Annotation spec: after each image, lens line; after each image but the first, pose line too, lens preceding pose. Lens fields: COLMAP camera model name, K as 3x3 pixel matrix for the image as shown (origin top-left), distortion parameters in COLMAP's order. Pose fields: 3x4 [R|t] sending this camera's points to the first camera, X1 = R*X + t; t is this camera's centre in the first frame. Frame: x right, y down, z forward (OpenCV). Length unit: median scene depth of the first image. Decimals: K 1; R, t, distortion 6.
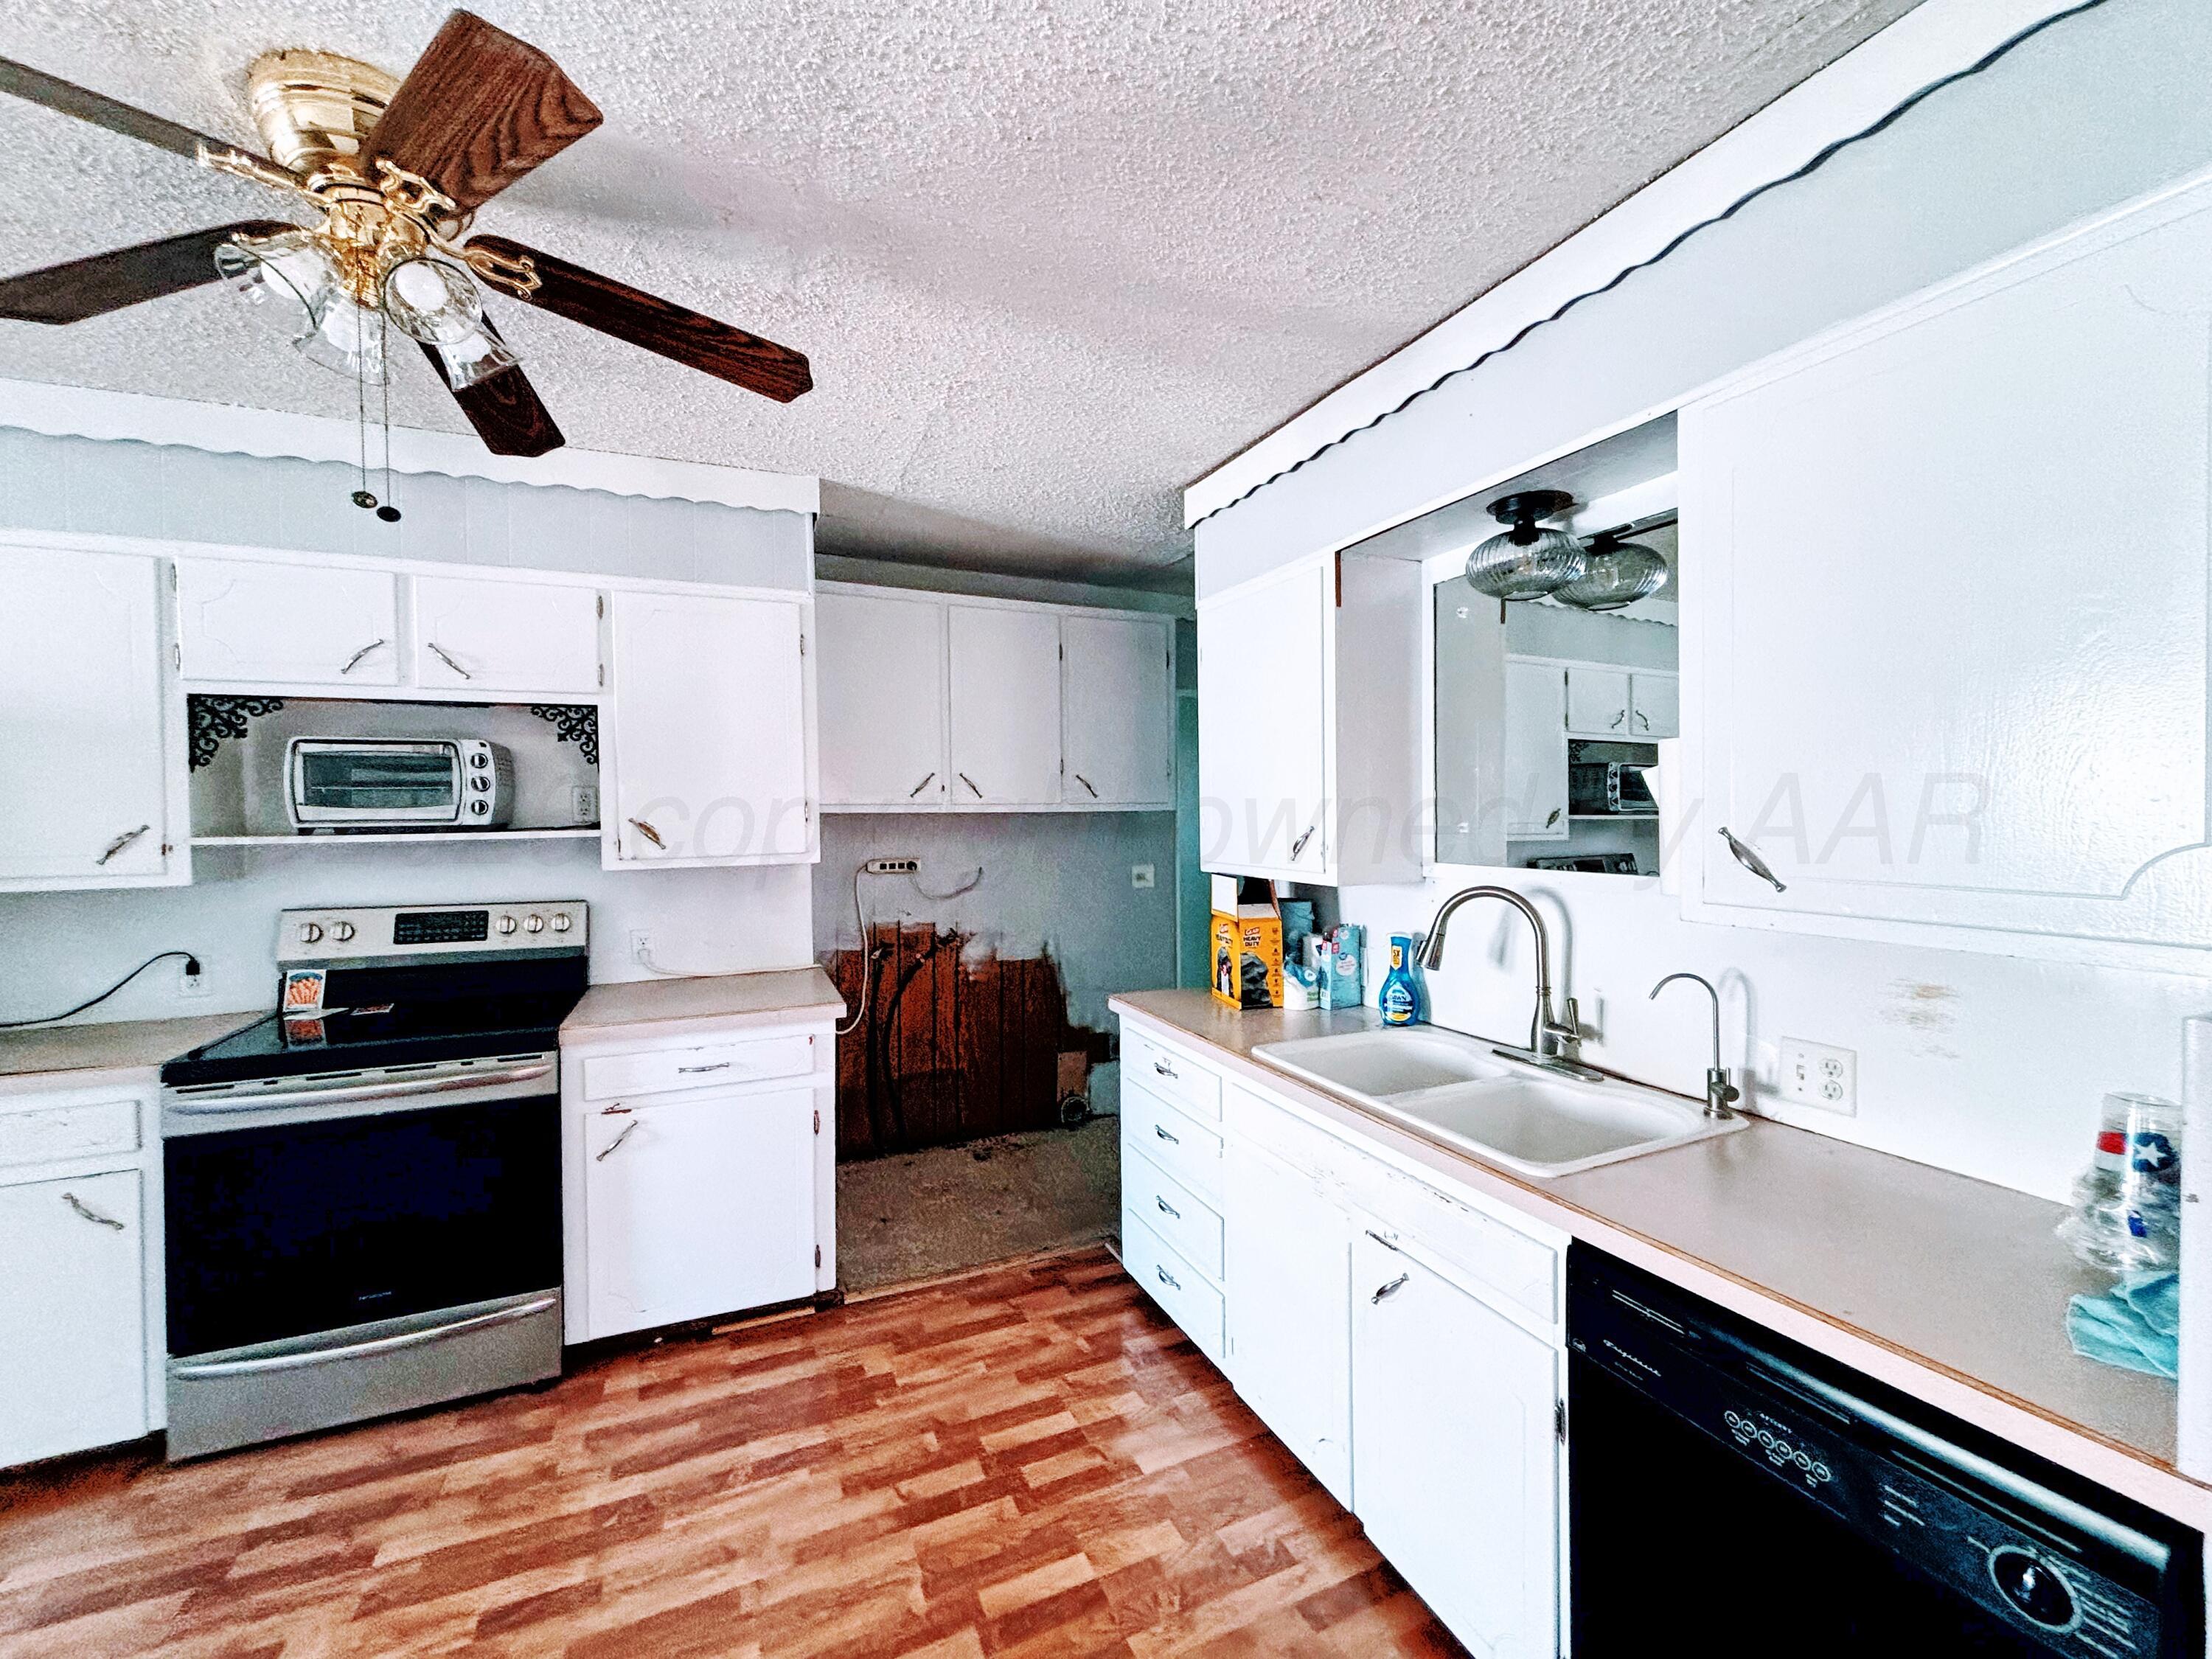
lens RADIAL K [[886.2, 0, 1105.1], [0, 886.2, 839.4], [0, 0, 1]] dist [-0.001622, 0.000205]
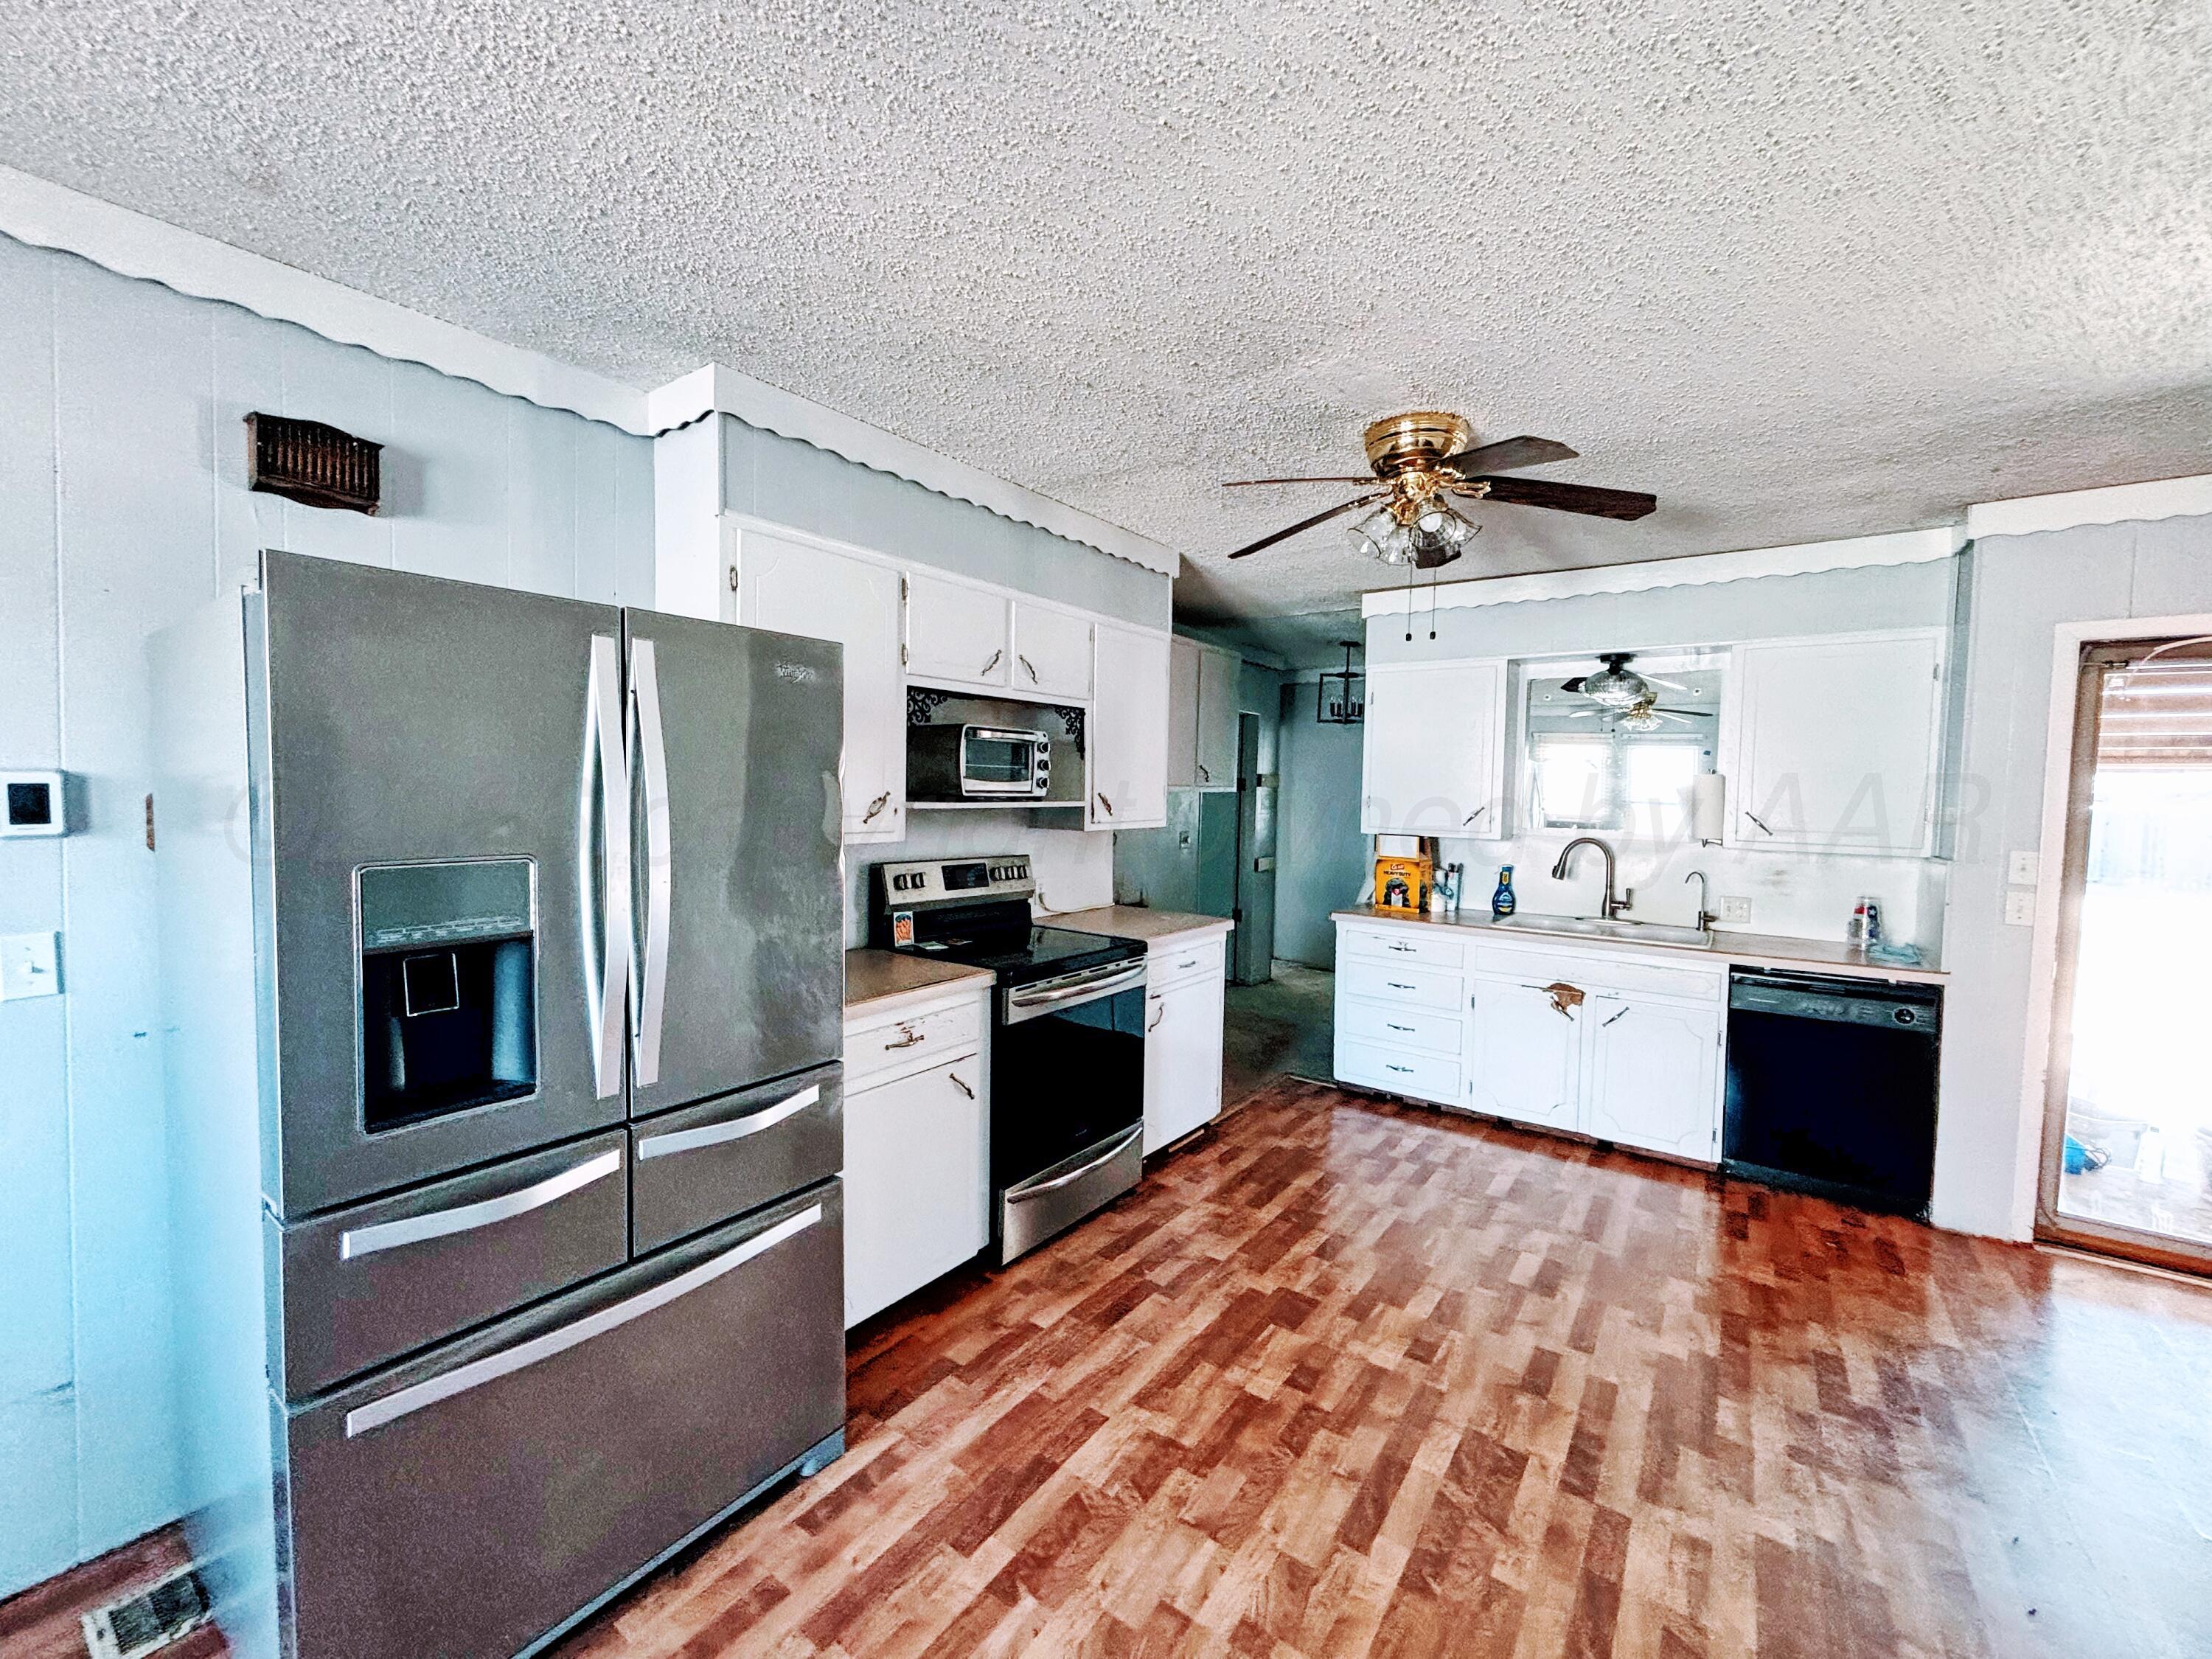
lens RADIAL K [[886.2, 0, 1096.1], [0, 886.2, 832.1], [0, 0, 1]] dist [-0.001622, 0.000205]
pose [[0.868779, 0.001863, 0.495196, -1.404878], [-0.011324, 0.999806, 0.016104, 0.016798], [-0.495070, -0.019598, 0.868632, -0.203787]]
